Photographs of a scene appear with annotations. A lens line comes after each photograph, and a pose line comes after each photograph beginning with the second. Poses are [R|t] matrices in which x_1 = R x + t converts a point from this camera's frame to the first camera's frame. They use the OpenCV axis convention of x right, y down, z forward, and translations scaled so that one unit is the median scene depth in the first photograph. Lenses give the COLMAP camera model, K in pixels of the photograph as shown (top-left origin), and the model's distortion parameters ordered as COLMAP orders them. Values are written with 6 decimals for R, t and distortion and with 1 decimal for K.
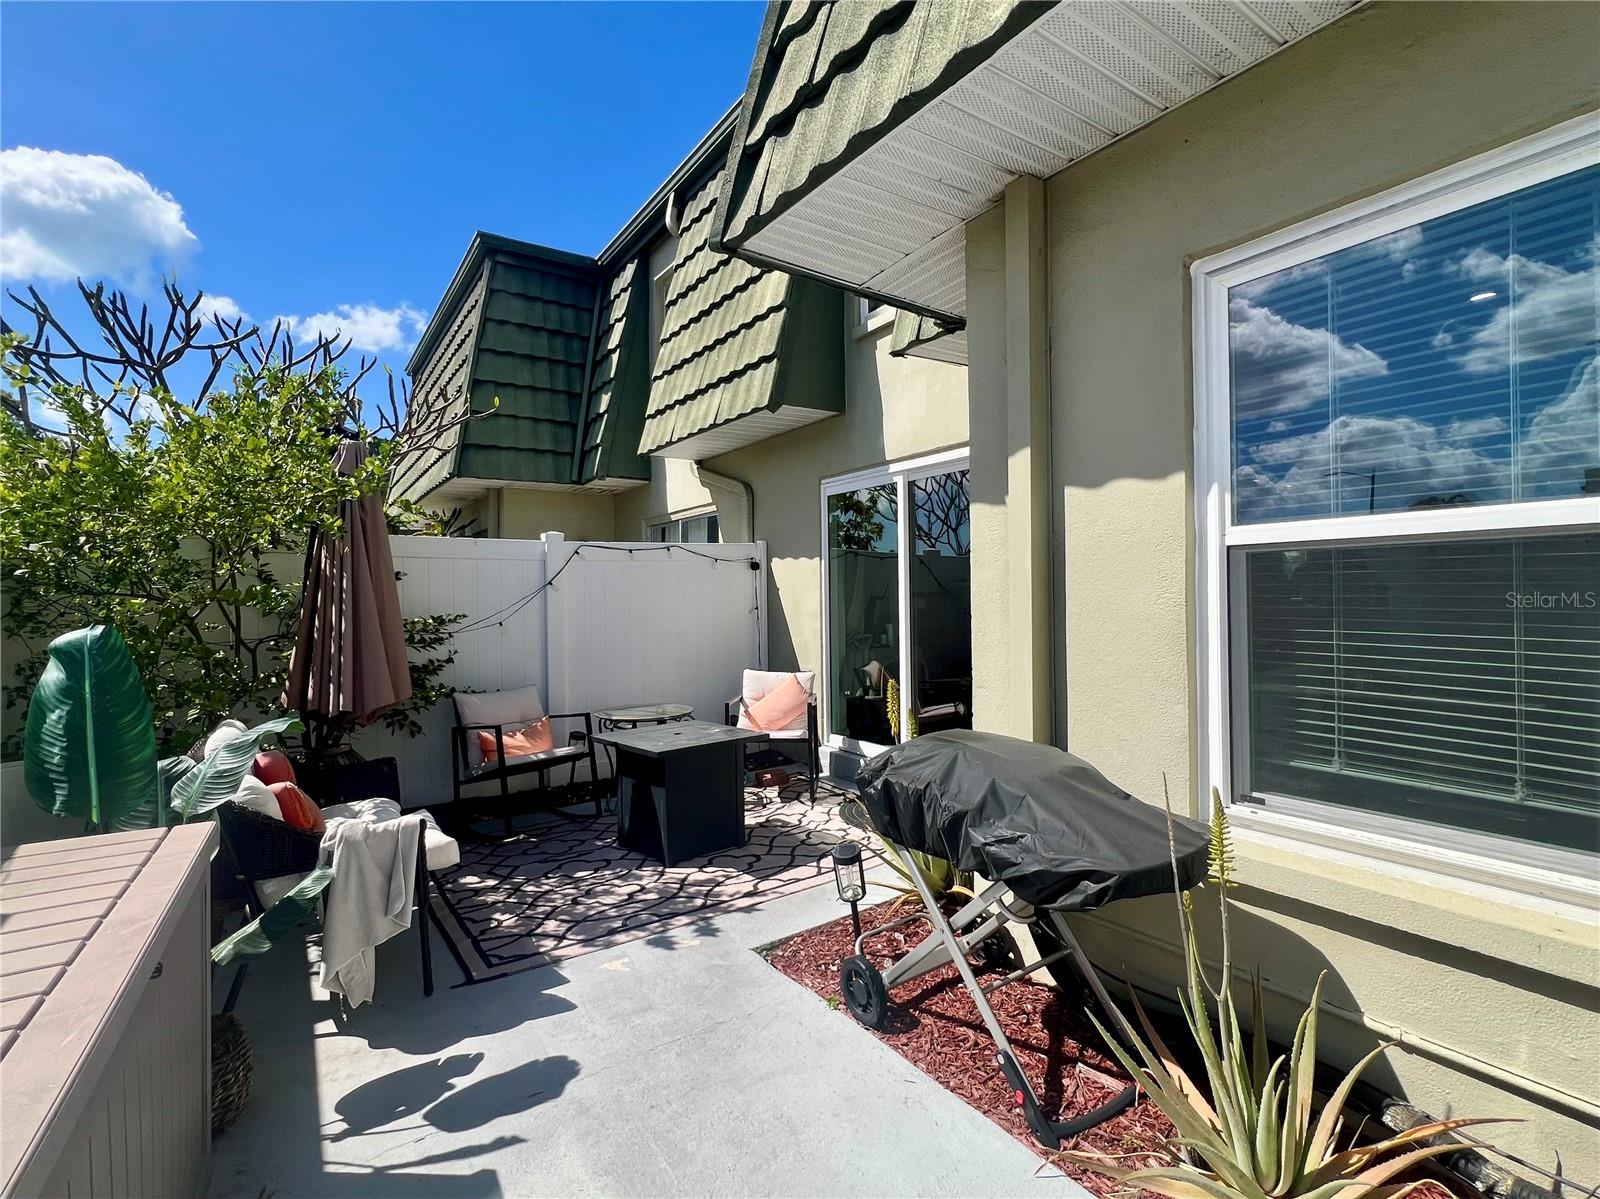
lens RADIAL K [[772.9, 0, 800.0], [0, 772.9, 599.5], [0, 0, 1]] dist [0.000055, 0.000127]
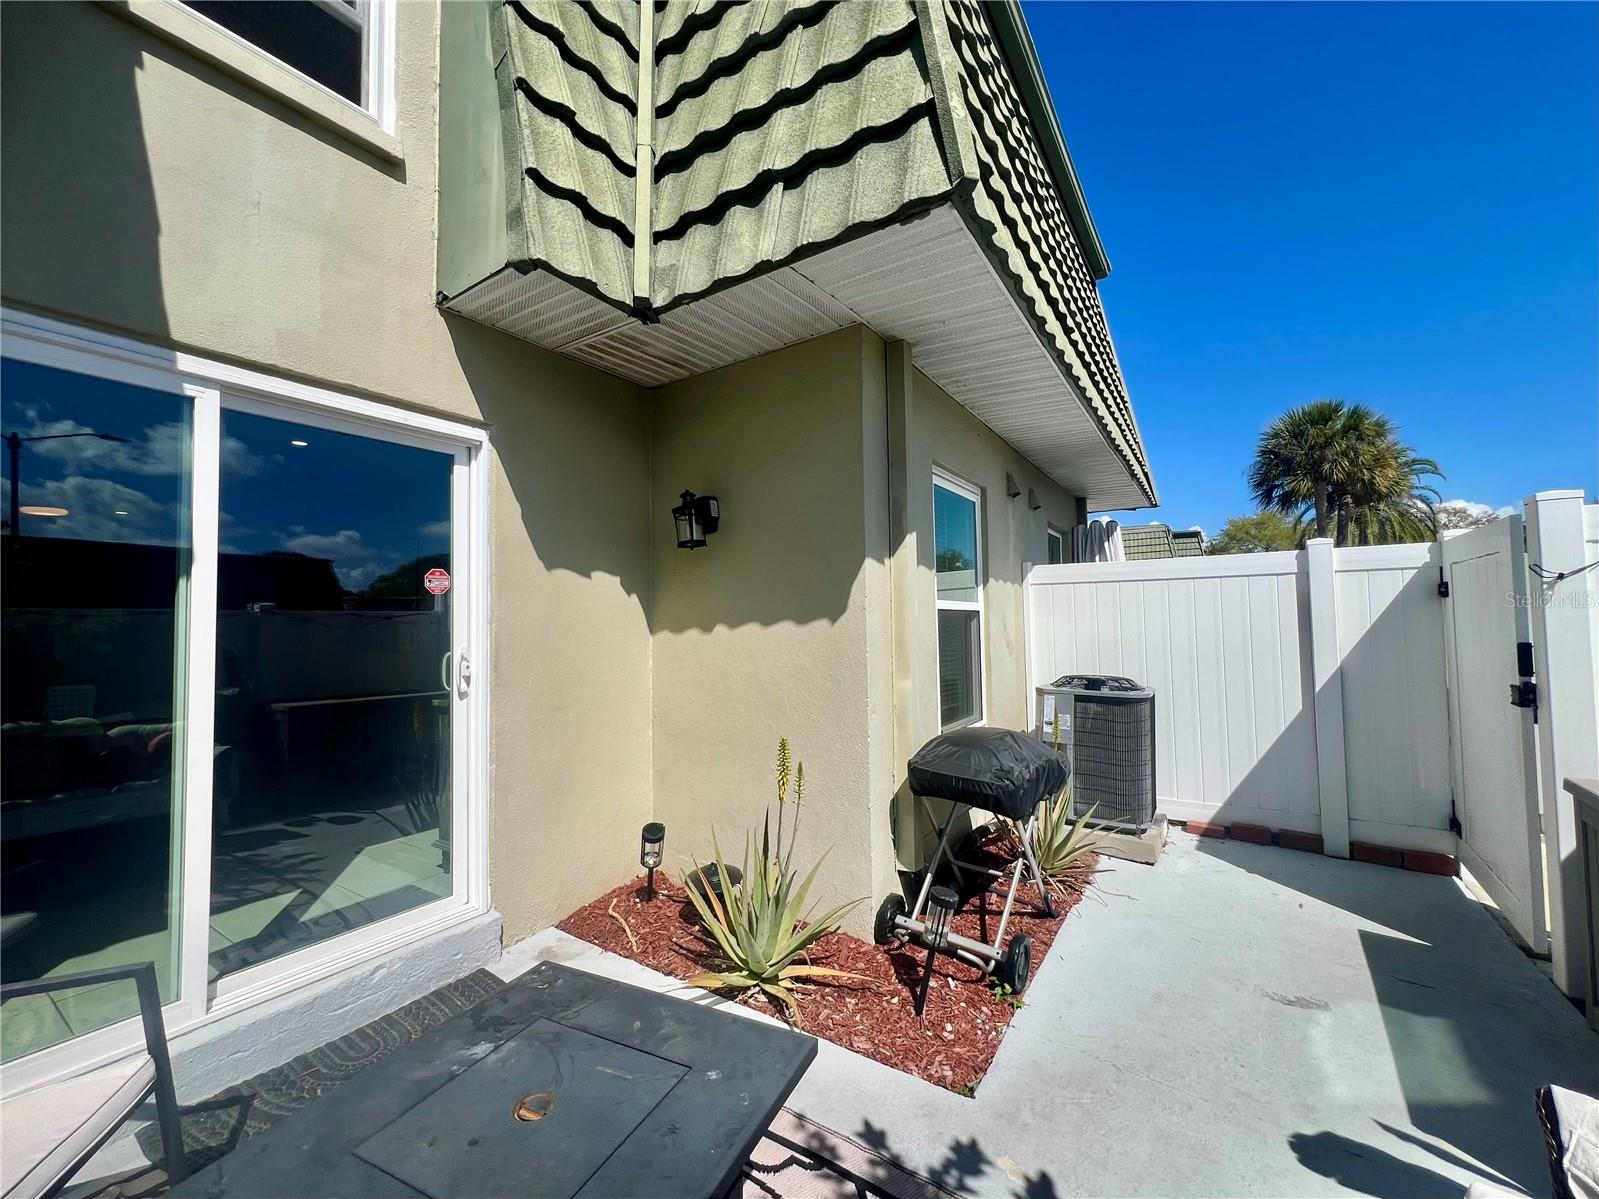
lens RADIAL K [[655.3, 0, 806.9], [0, 655.3, 595.1], [0, 0, 1]] dist [-0.000523, 0.000163]
pose [[-0.387975, 0.051279, 0.920242, -0.762977], [0.016200, 0.998676, -0.048820, -0.023169], [-0.921528, -0.004033, -0.388292, 1.712073]]
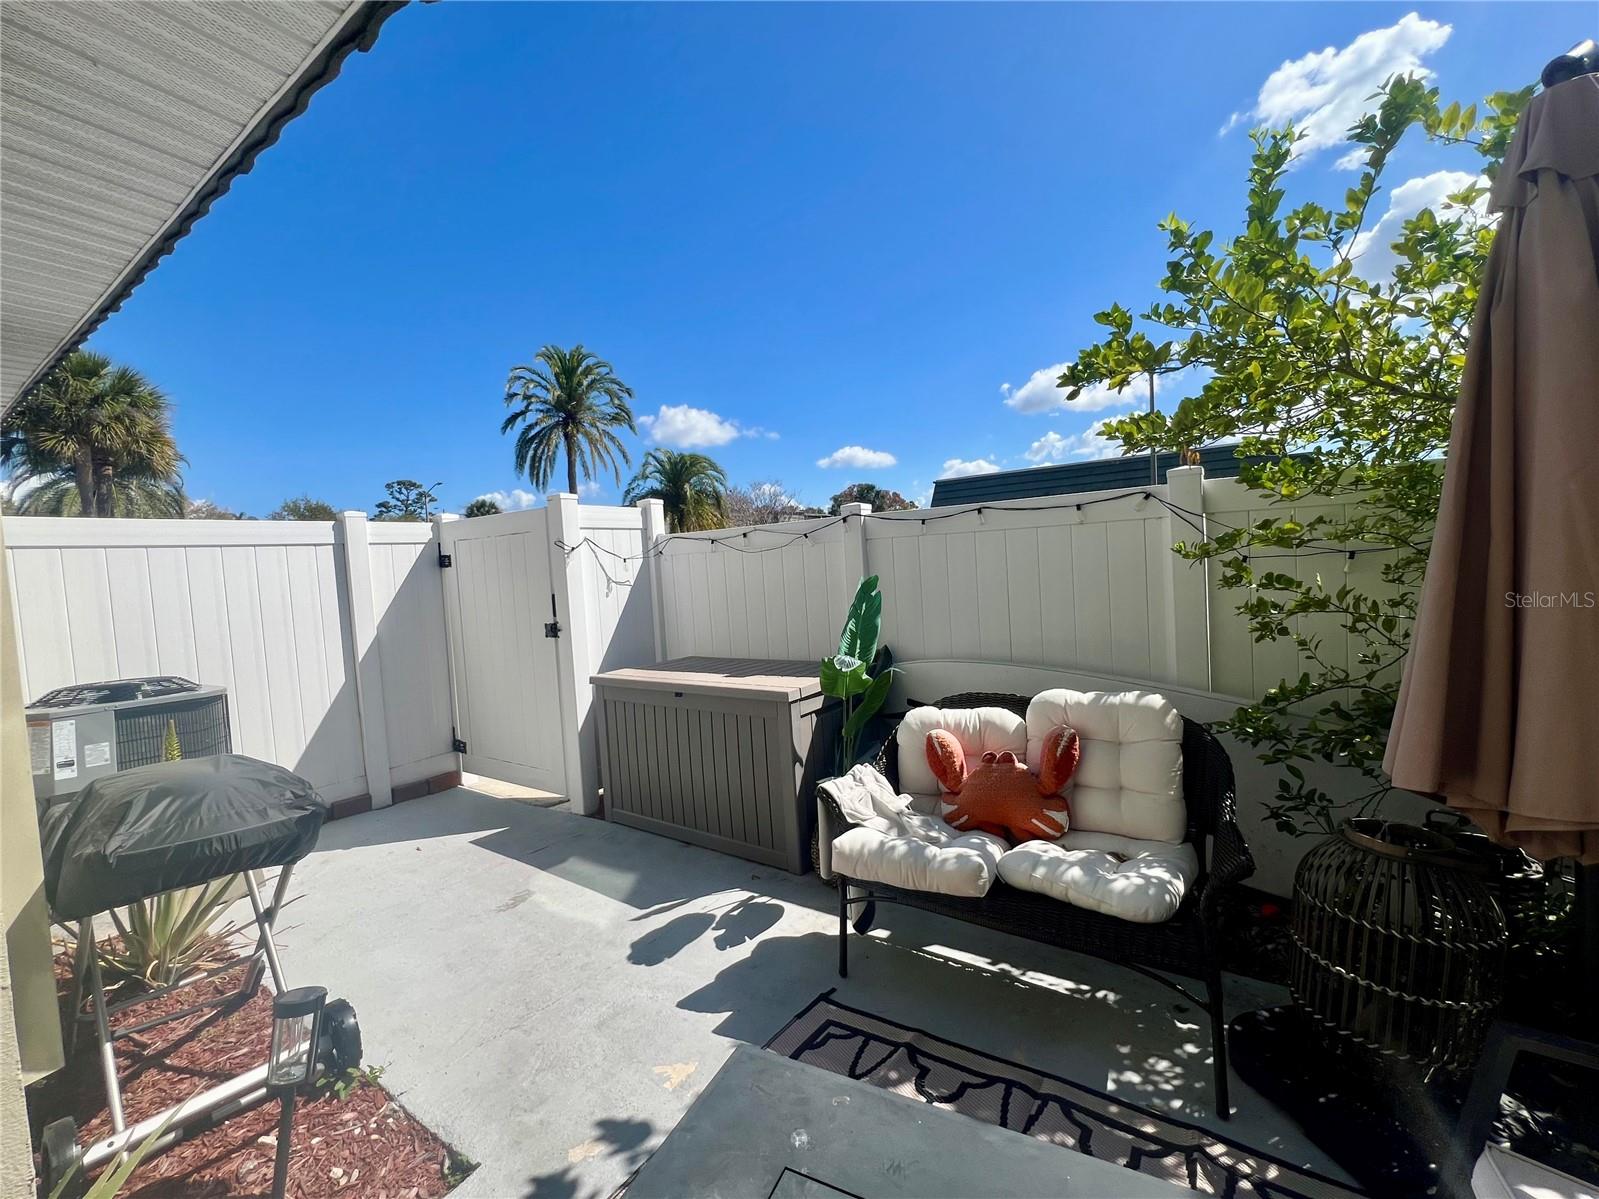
lens RADIAL K [[655.3, 0, 806.9], [0, 655.3, 595.1], [0, 0, 1]] dist [-0.000523, 0.000163]
pose [[-0.922061, 0.080968, -0.378480, -0.181626], [0.066032, 0.996446, 0.052302, -0.018391], [0.381370, 0.023234, -0.924131, 1.917523]]
